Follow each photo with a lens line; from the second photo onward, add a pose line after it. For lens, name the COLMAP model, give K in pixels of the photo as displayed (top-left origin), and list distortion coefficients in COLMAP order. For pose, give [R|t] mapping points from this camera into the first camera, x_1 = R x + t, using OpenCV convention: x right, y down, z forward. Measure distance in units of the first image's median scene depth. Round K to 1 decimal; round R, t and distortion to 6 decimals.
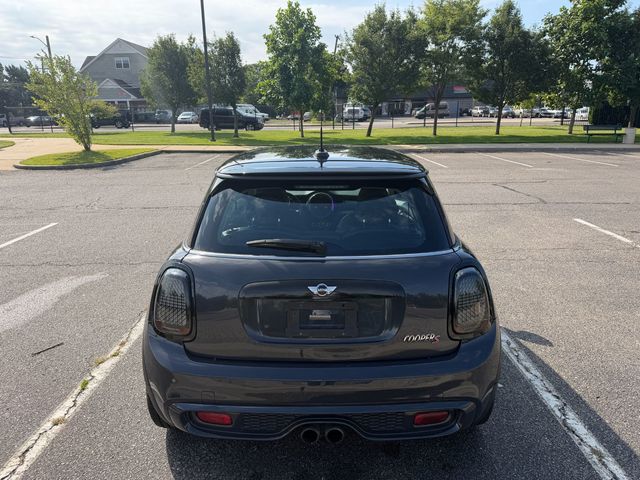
lens RADIAL K [[477.1, 0, 324.6], [0, 477.1, 244.1], [0, 0, 1]] dist [0.012838, -0.026648]
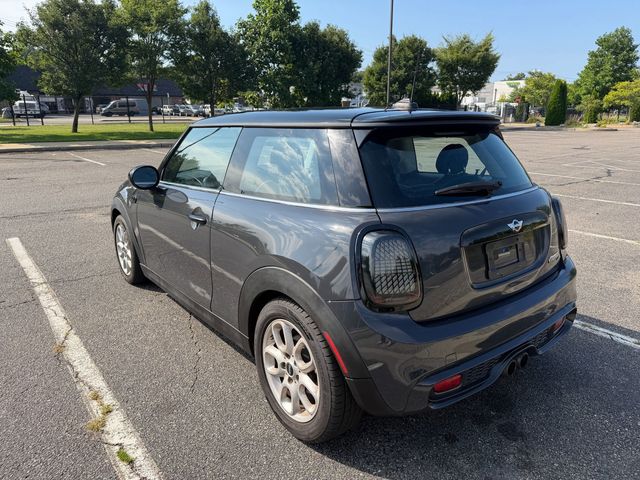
lens RADIAL K [[477.1, 0, 323.1], [0, 477.1, 239.6], [0, 0, 1]] dist [0.012838, -0.026648]
pose [[0.773134, -0.146501, 0.617091, -0.132619], [0.156198, 0.986971, 0.038617, 0.002637], [-0.614708, 0.066532, 0.785943, 0.057925]]
